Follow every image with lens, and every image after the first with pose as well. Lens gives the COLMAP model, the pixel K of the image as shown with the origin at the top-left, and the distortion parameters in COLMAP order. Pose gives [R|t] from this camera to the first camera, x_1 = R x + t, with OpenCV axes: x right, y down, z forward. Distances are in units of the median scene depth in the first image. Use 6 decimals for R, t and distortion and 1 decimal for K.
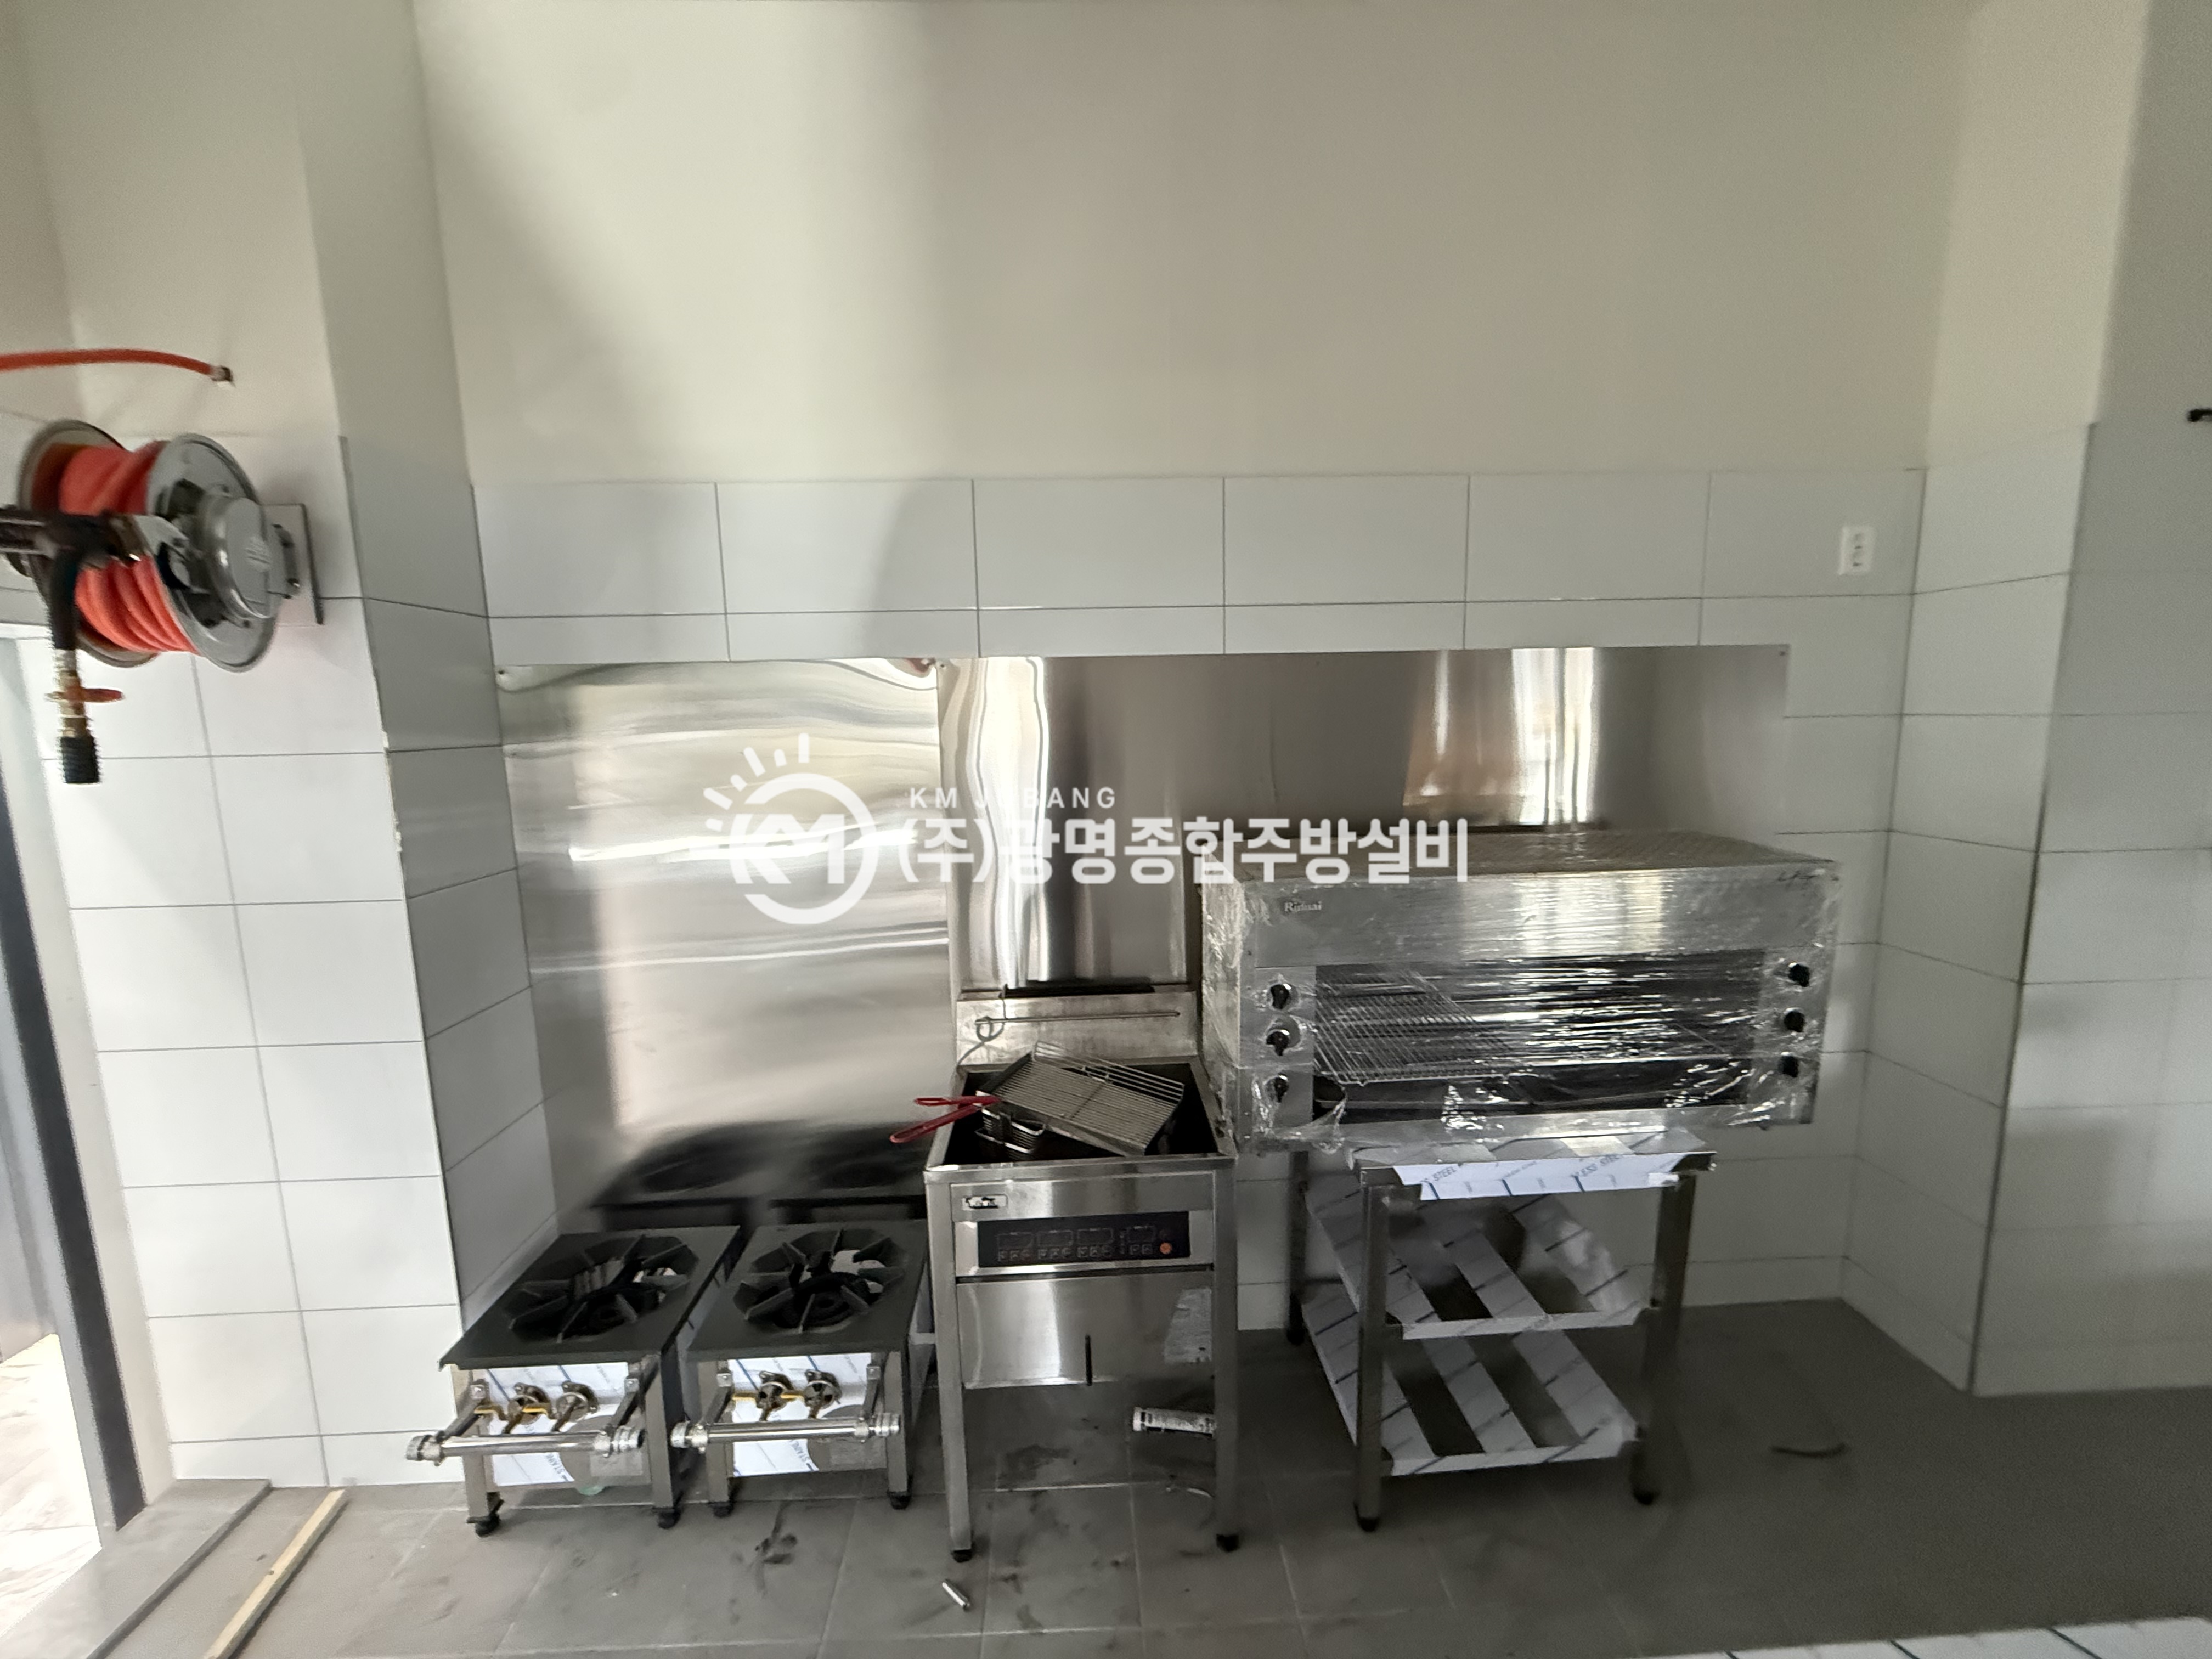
lens RADIAL K [[880.6, 0, 1106.9], [0, 880.6, 827.3], [0, 0, 1]] dist [-0.001039, -0.000131]
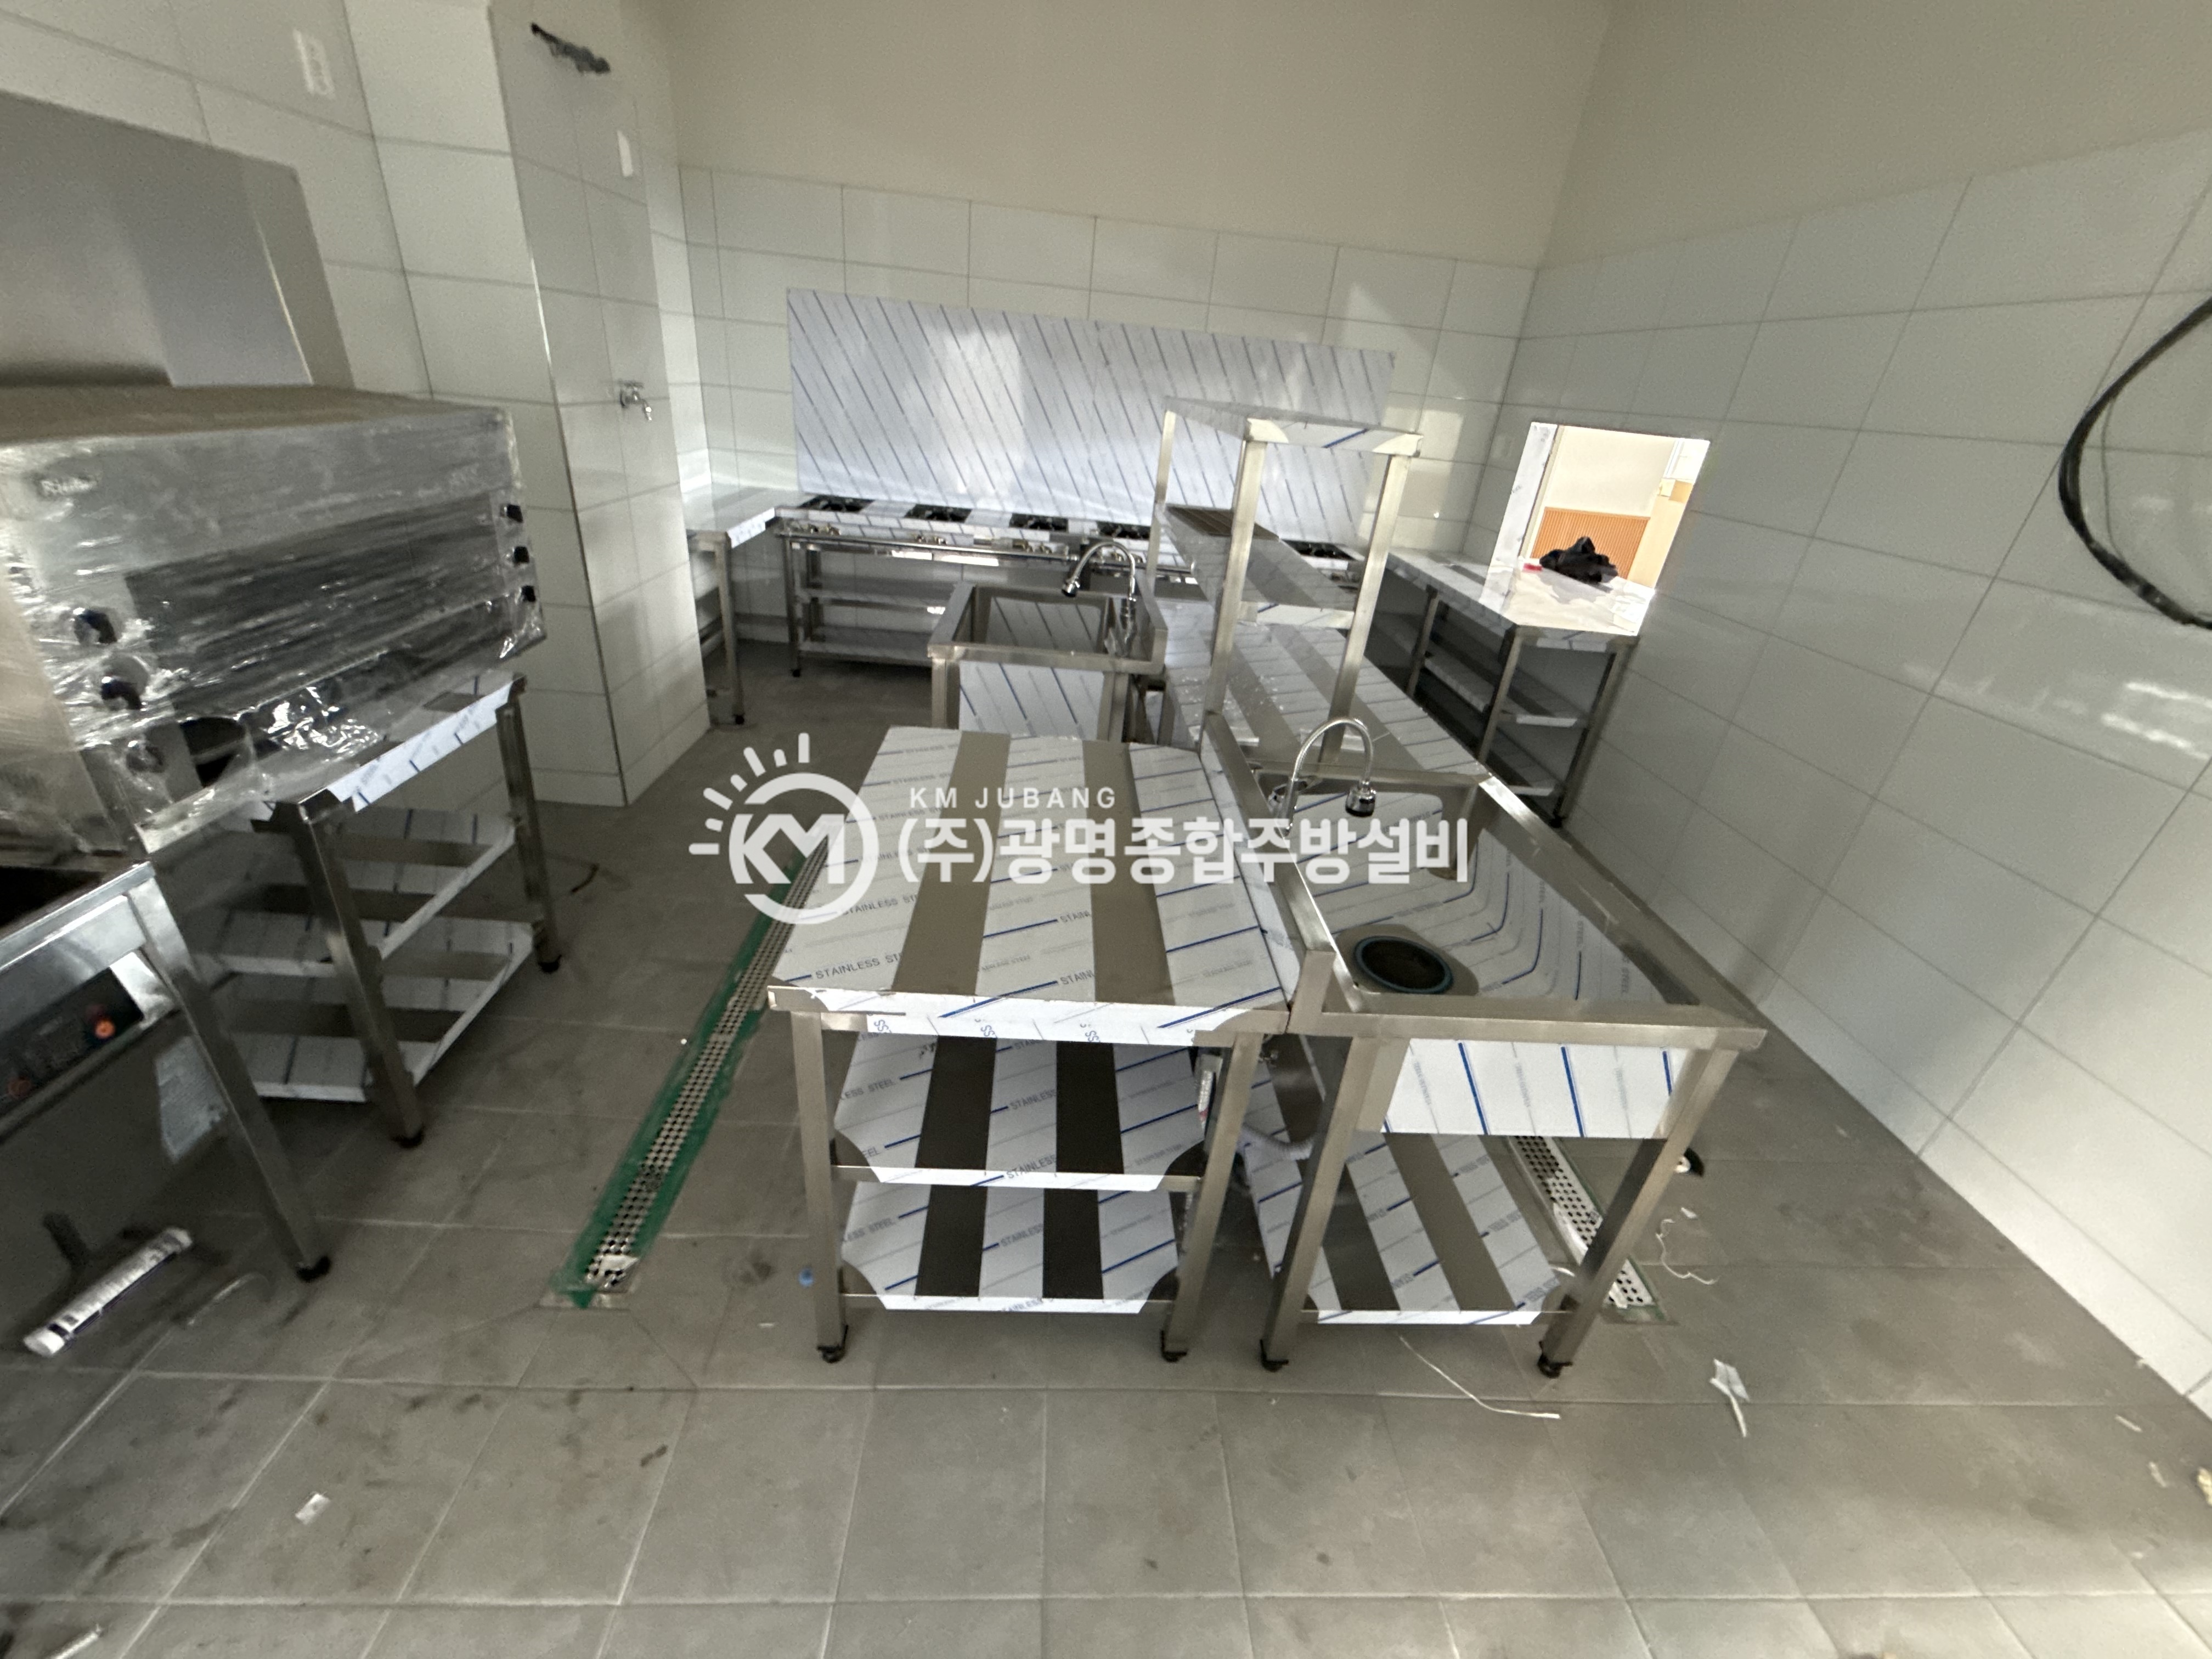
lens RADIAL K [[878.8, 0, 1100.8], [0, 878.8, 833.3], [0, 0, 1]] dist [0.000257, 0.000144]
pose [[0.009723, -0.445735, 0.895112, -0.454381], [0.043564, 0.894493, 0.444954, 0.056297], [-0.999003, 0.034669, 0.028115, 0.167866]]
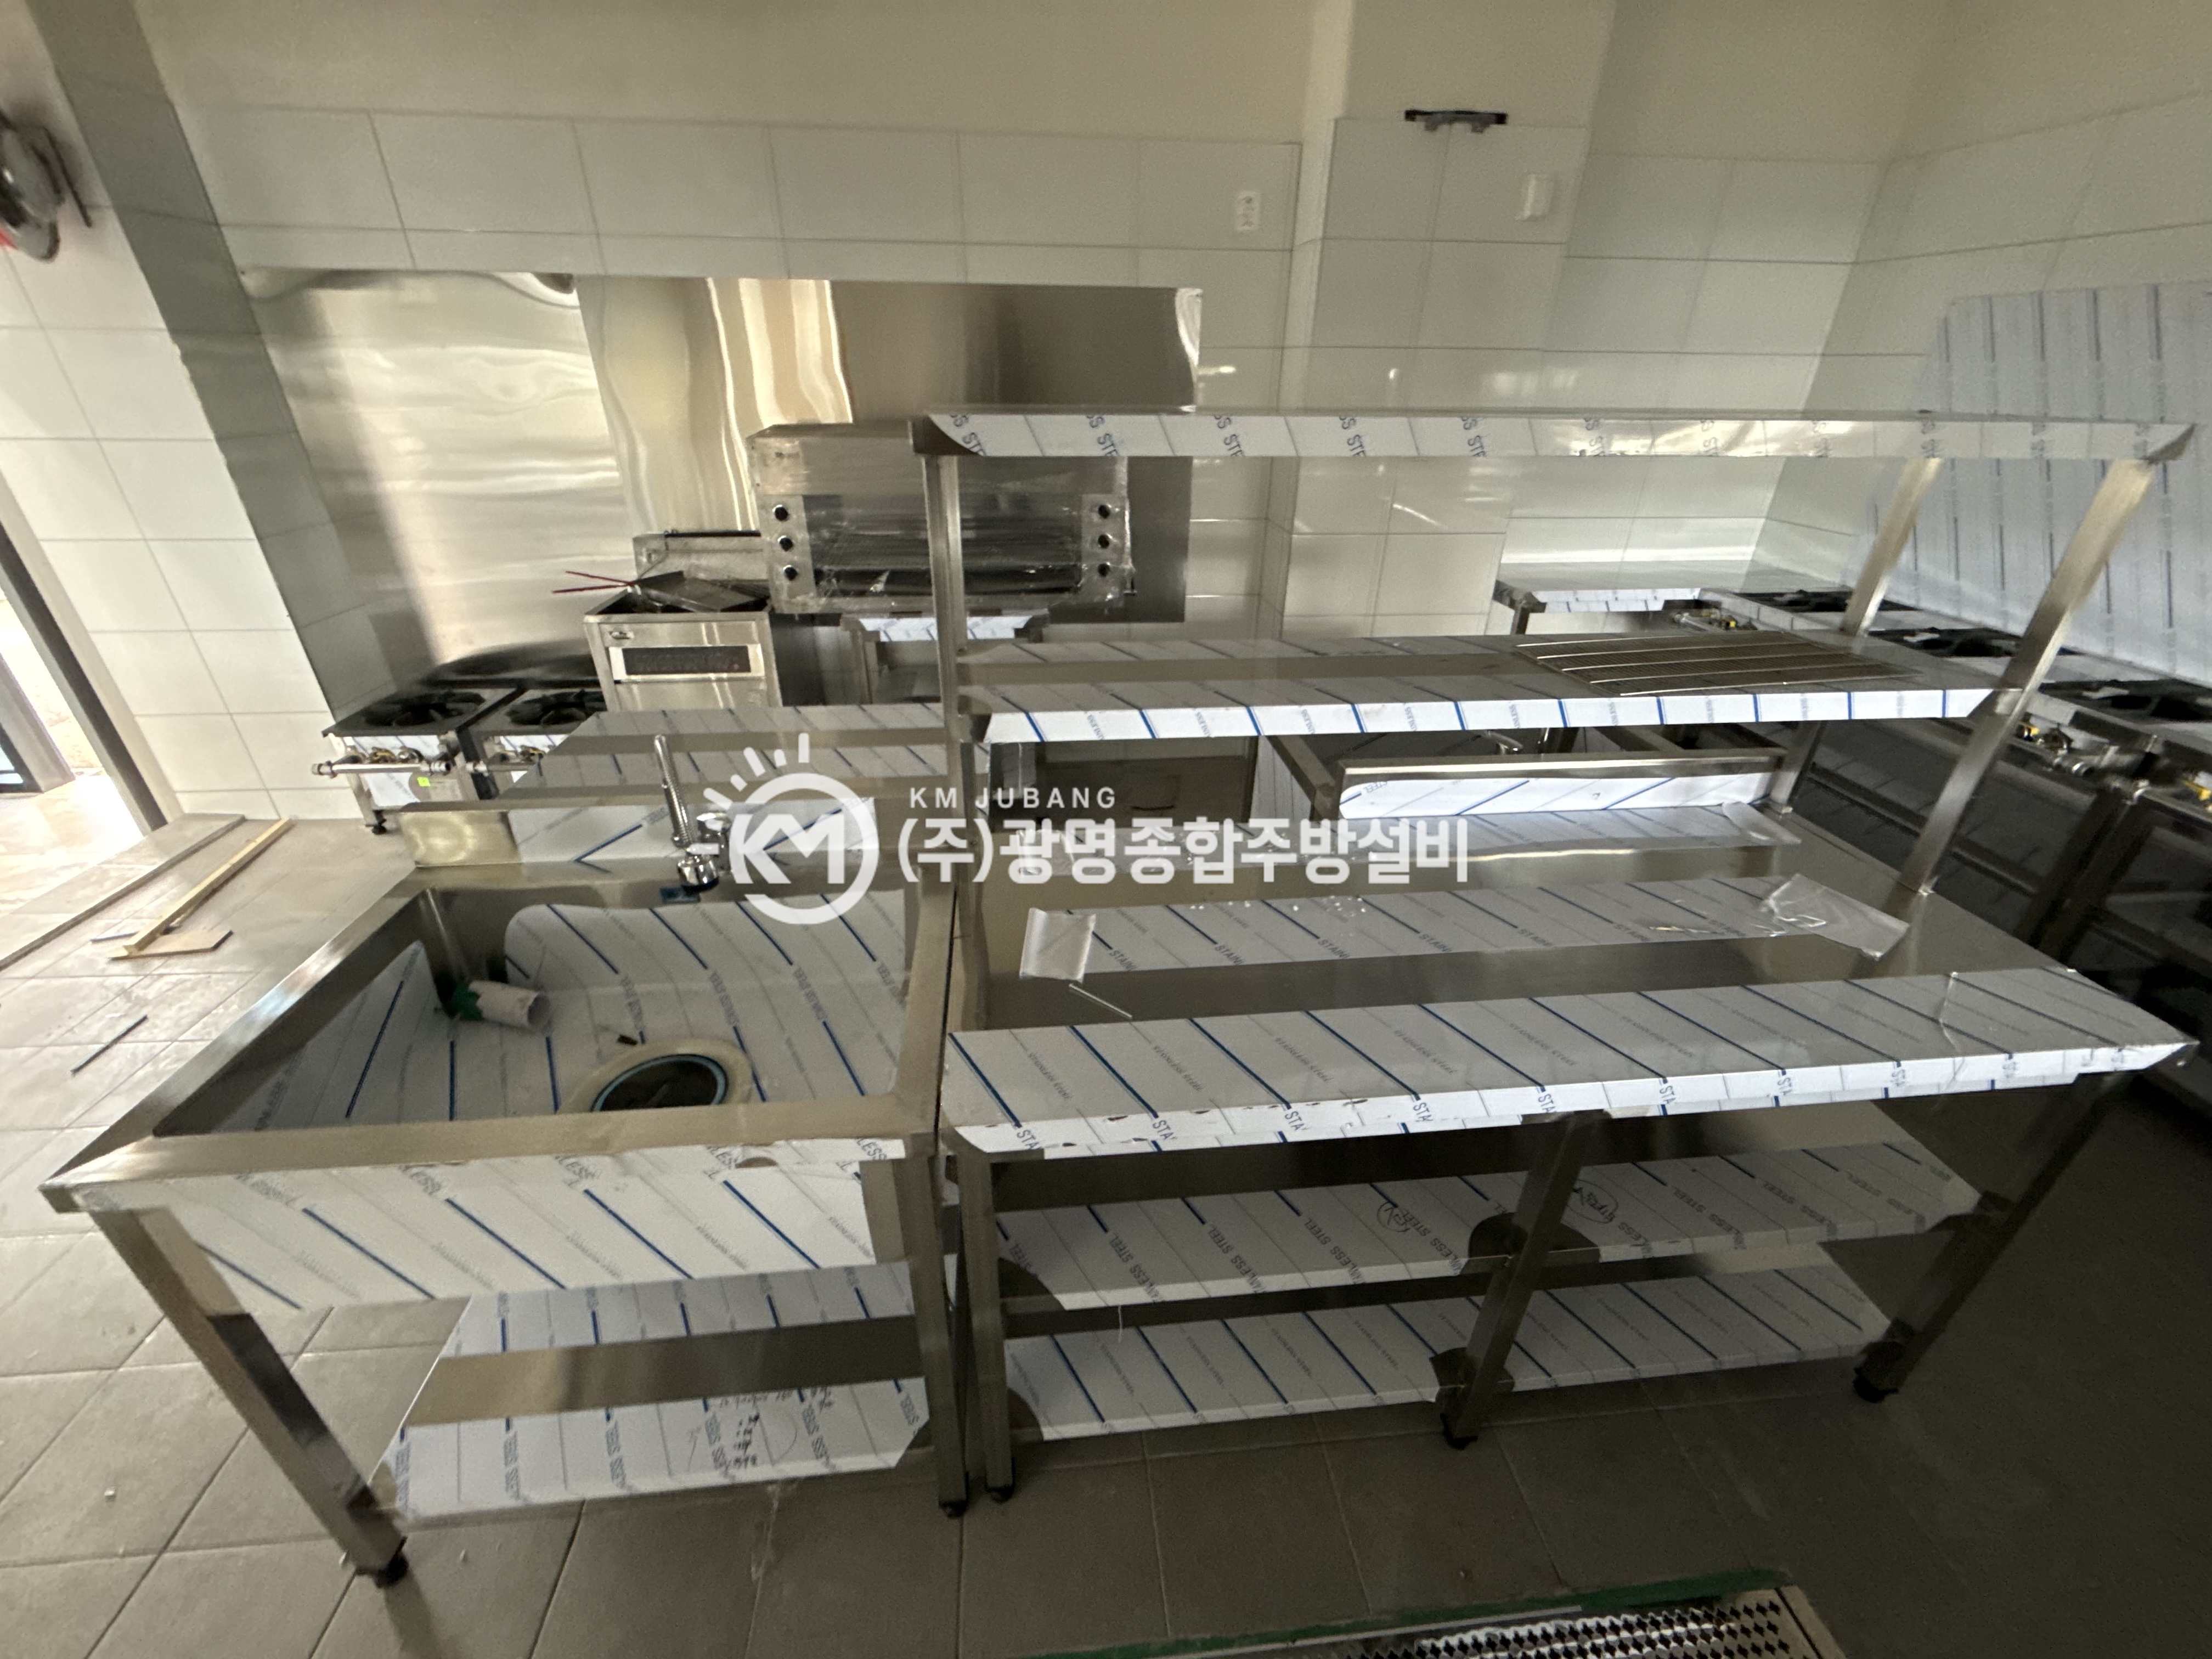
lens RADIAL K [[878.8, 0, 1100.8], [0, 878.8, 833.3], [0, 0, 1]] dist [0.000257, 0.000144]
pose [[0.998403, 0.003425, 0.056390, 0.651894], [-0.022530, 0.939491, 0.341833, 0.163973], [-0.051807, -0.342558, 0.938067, -0.744180]]
